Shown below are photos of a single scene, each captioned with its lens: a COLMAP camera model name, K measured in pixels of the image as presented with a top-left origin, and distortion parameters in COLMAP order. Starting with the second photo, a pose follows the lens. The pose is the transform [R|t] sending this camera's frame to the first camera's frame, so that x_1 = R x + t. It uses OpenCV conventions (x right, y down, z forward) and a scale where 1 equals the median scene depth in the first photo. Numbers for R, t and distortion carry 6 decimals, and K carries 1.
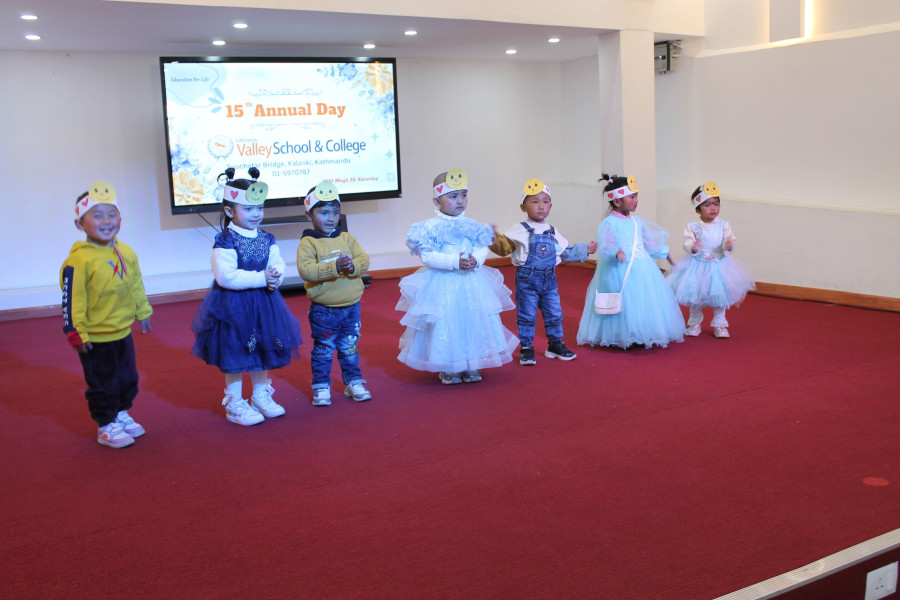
lens RADIAL K [[852.2, 0, 450.0], [0, 852.2, 282.1], [0, 0, 1]] dist [-0.141408, 0.154232]
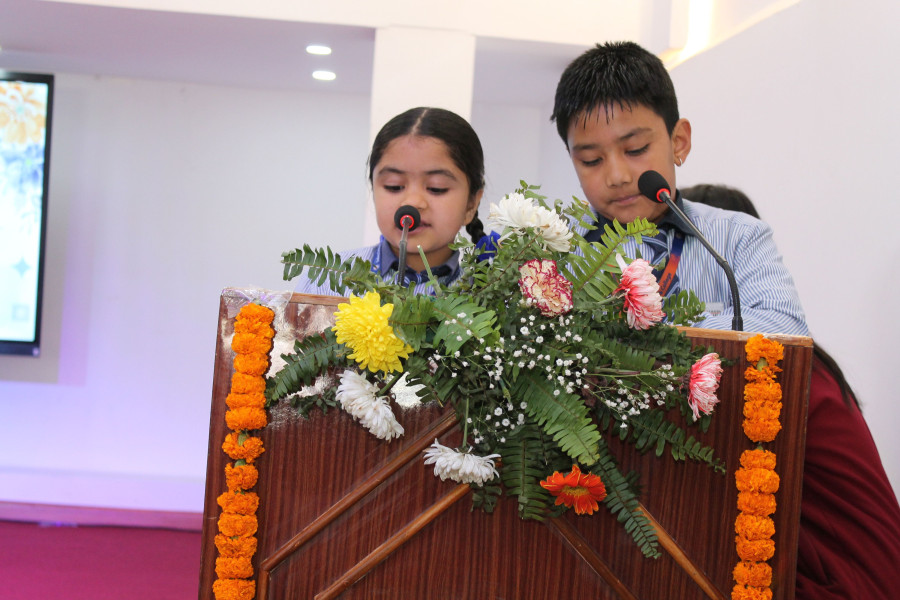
lens RADIAL K [[1696.1, 0, 449.9], [0, 1696.1, 299.9], [0, 0, 1]] dist [0.018506, 0.105837]
pose [[0.898504, 0.100767, -0.427243, 0.607114], [-0.162534, 0.980489, -0.110562, -0.067004], [0.407766, 0.168782, 0.897352, 0.235238]]
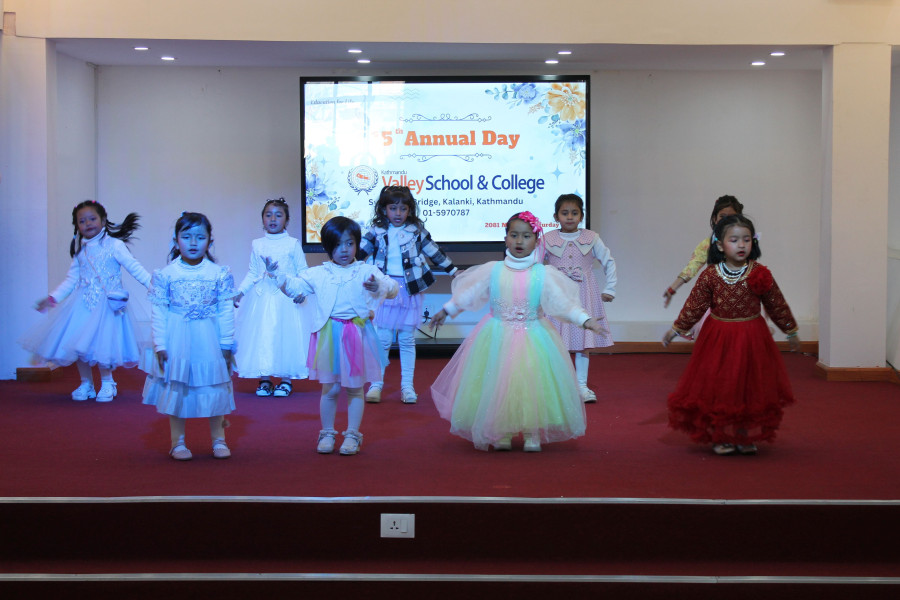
lens RADIAL K [[1713.3, 0, 451.4], [0, 1713.3, 299.7], [0, 0, 1]] dist [0.025762, 0.251212]
pose [[0.885892, 0.069320, -0.458683, 0.603402], [-0.101575, 0.993764, -0.045994, 0.034478], [0.452635, 0.087336, 0.887409, -0.500447]]
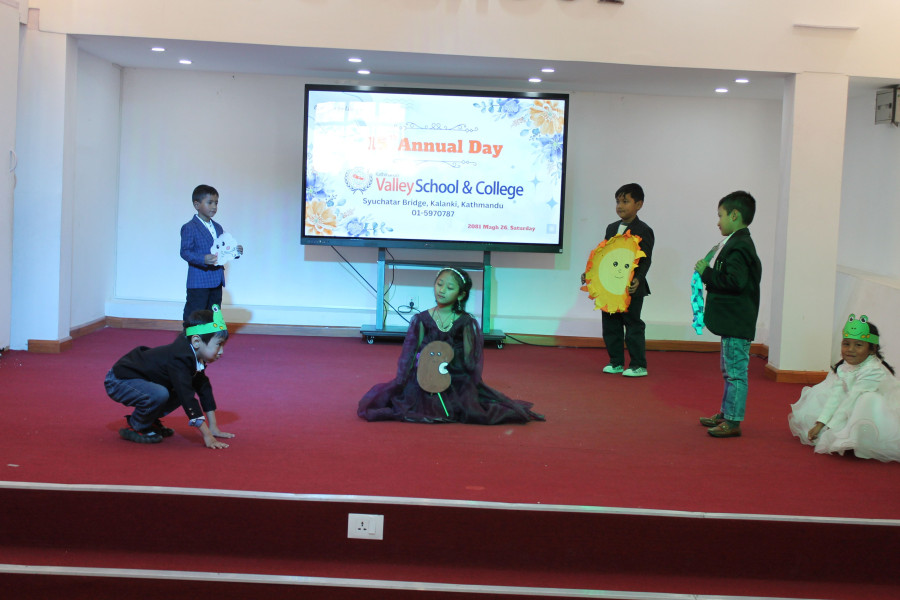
lens RADIAL K [[1360.9, 0, 451.1], [0, 1360.9, 301.6], [0, 0, 1]] dist [-0.021564, 0.084950]
pose [[0.886689, 0.110161, -0.449052, 0.507474], [-0.142686, 0.988994, -0.039126, 0.021479], [0.439800, 0.098767, 0.892648, -0.308216]]
